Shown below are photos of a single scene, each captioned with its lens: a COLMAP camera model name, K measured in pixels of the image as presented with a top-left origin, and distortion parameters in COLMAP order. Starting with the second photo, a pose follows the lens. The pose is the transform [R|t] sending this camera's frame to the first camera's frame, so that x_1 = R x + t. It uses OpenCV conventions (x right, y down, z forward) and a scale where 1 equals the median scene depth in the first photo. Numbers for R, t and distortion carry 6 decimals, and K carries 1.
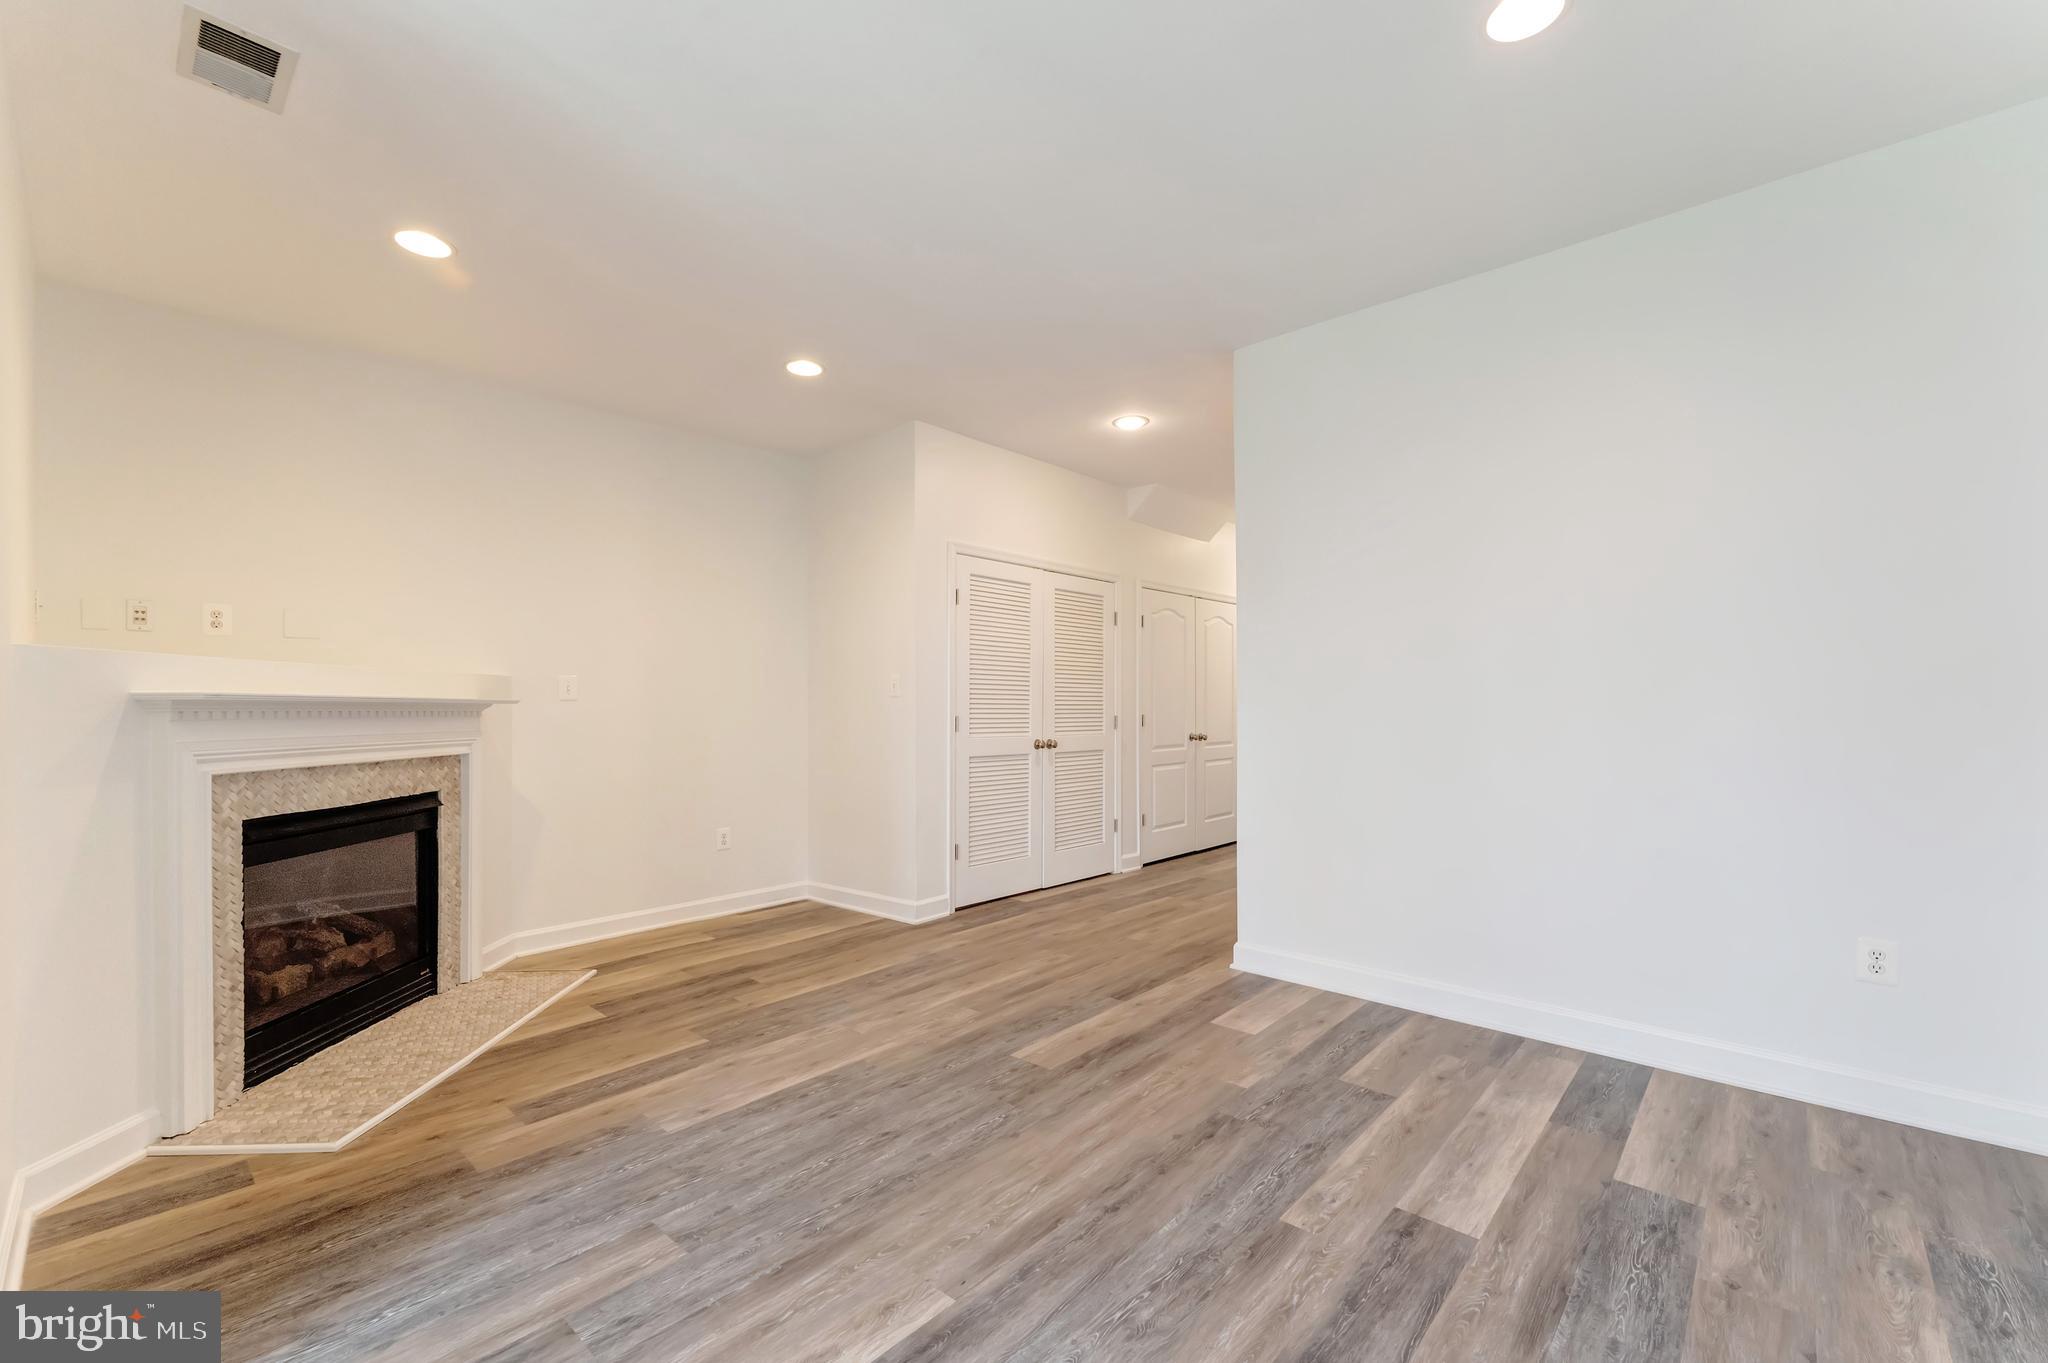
lens RADIAL K [[851.7, 0, 995.3], [0, 851.7, 709.9], [0, 0, 1]] dist [-0.003794, -0.000209]
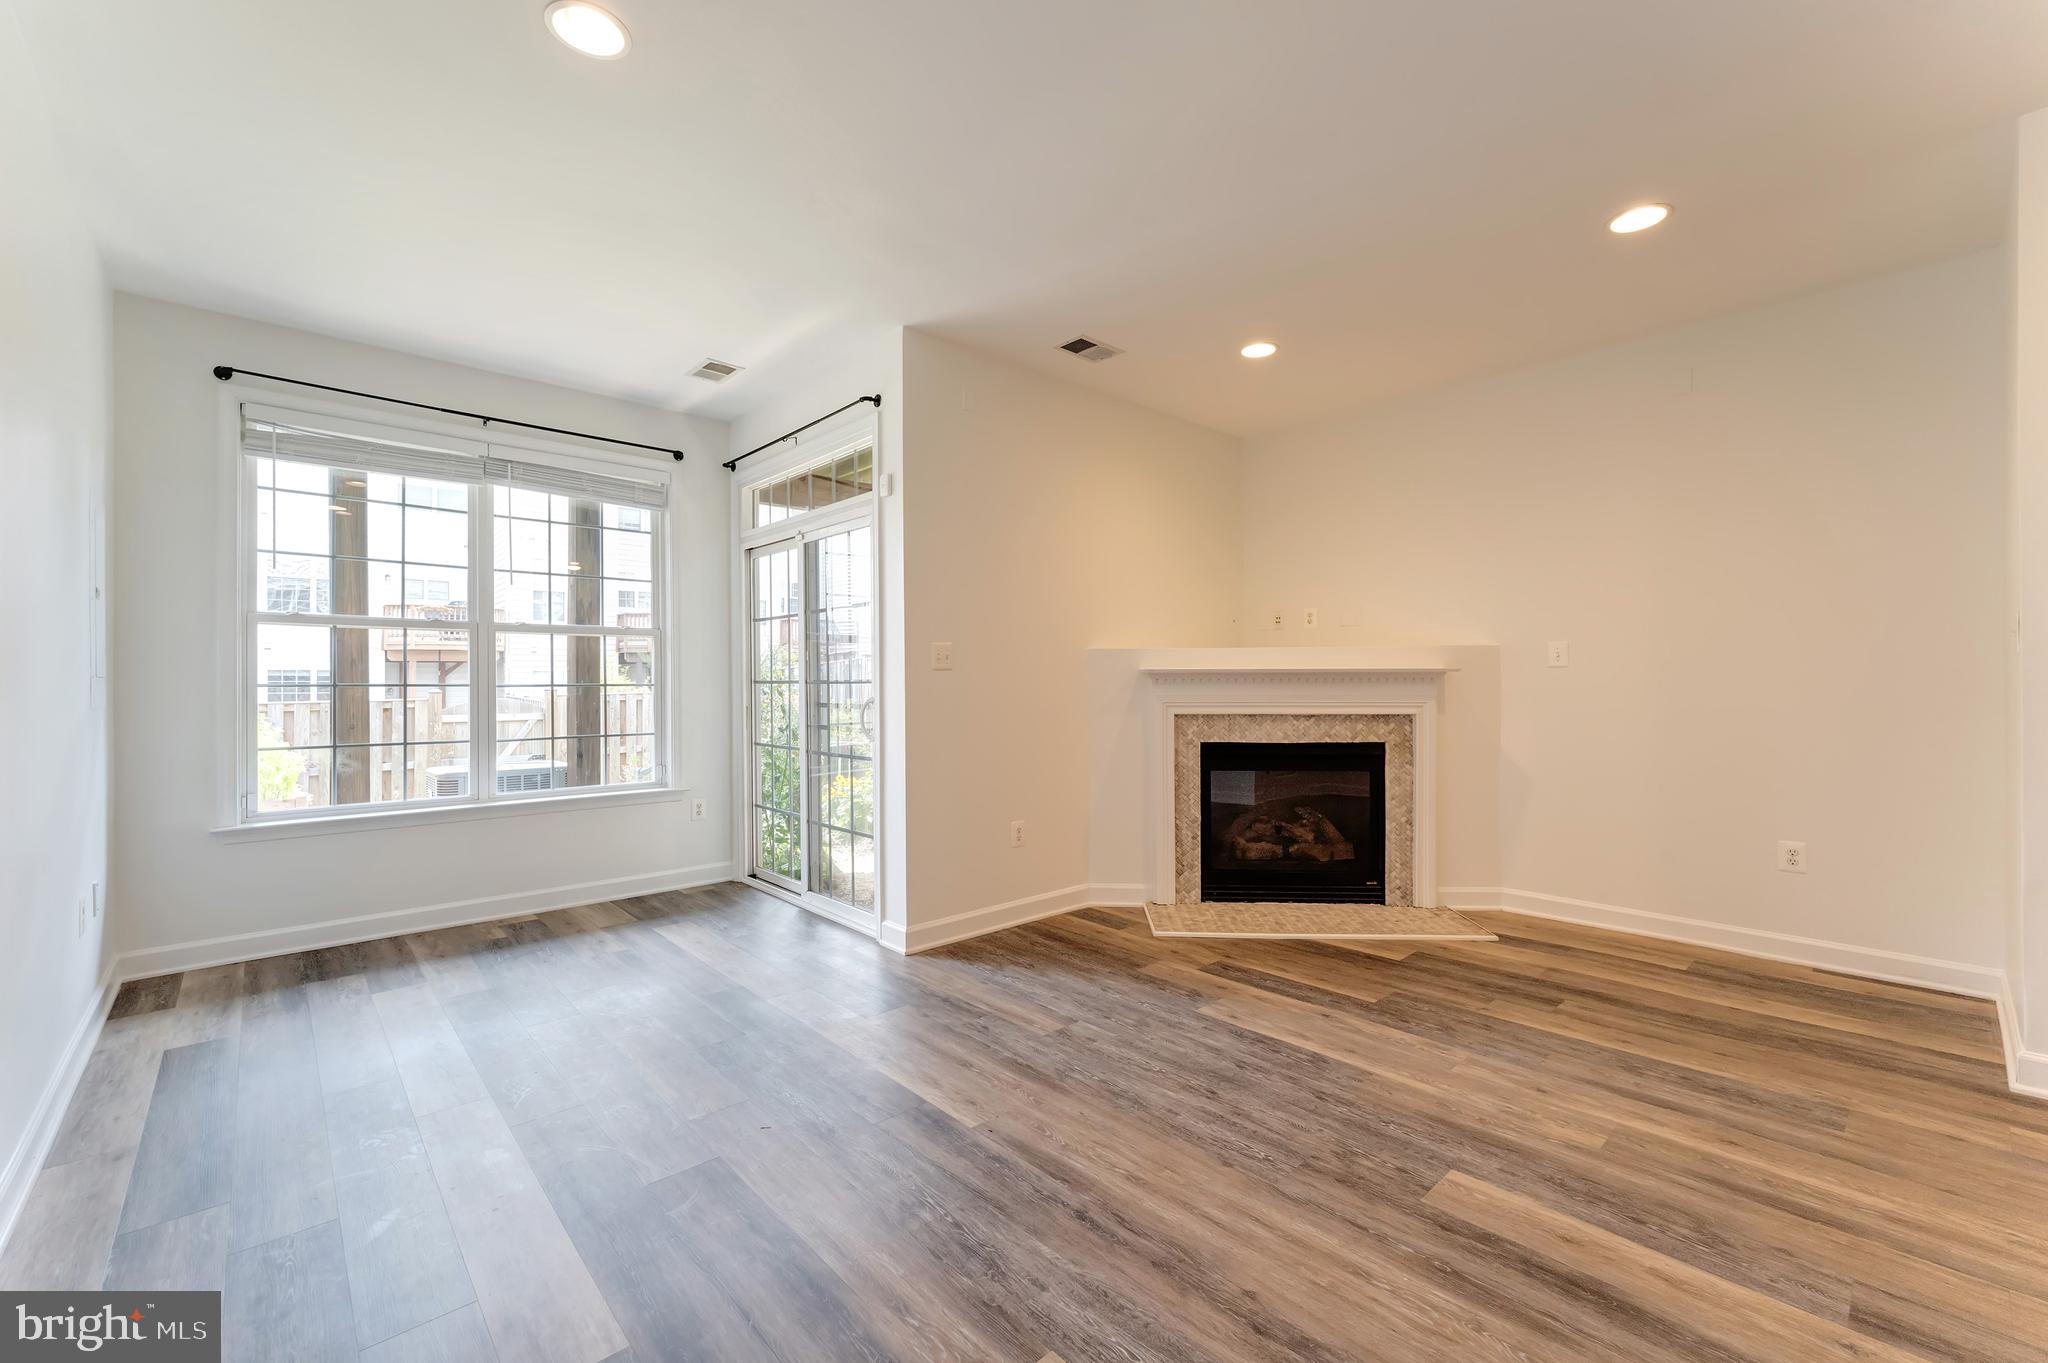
lens RADIAL K [[816.2, 0, 1022.0], [0, 816.2, 684.6], [0, 0, 1]] dist [0.000487, 0.000188]
pose [[-0.068729, 0.014258, -0.997533, 0.759821], [0.002737, 0.999897, 0.014103, -0.010407], [0.997632, -0.001760, -0.068761, 0.731703]]
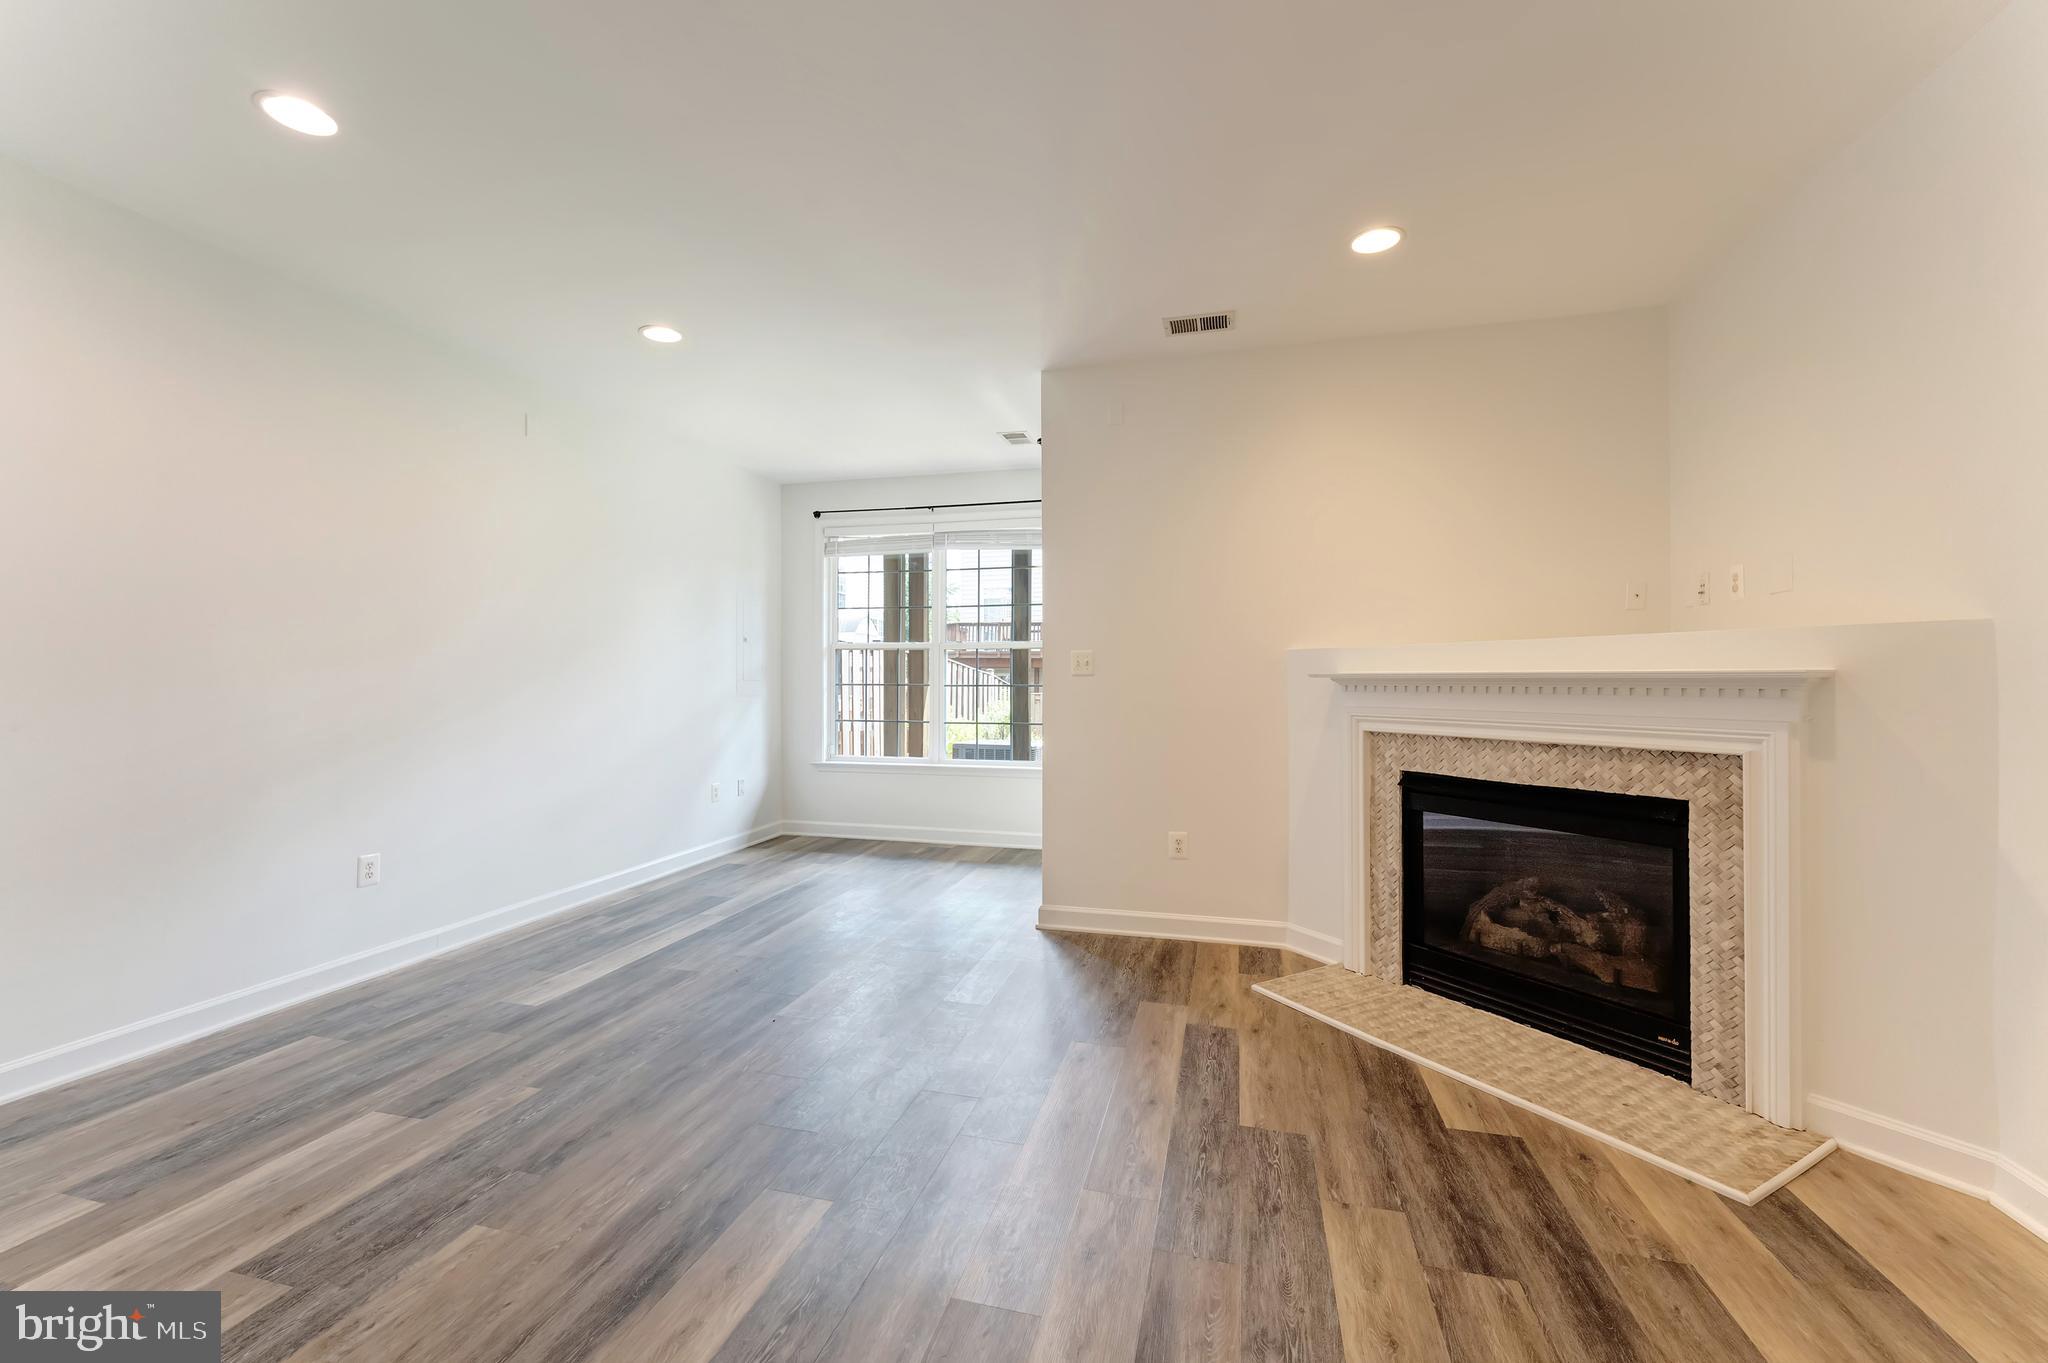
lens RADIAL K [[823.9, 0, 1026.2], [0, 823.9, 682.3], [0, 0, 1]] dist [-0.000901, 0.000044]
pose [[-0.868592, 0.011895, -0.495385, 0.219343], [0.008045, 0.999919, 0.009905, -0.020026], [0.495463, 0.004619, -0.868617, 1.752759]]
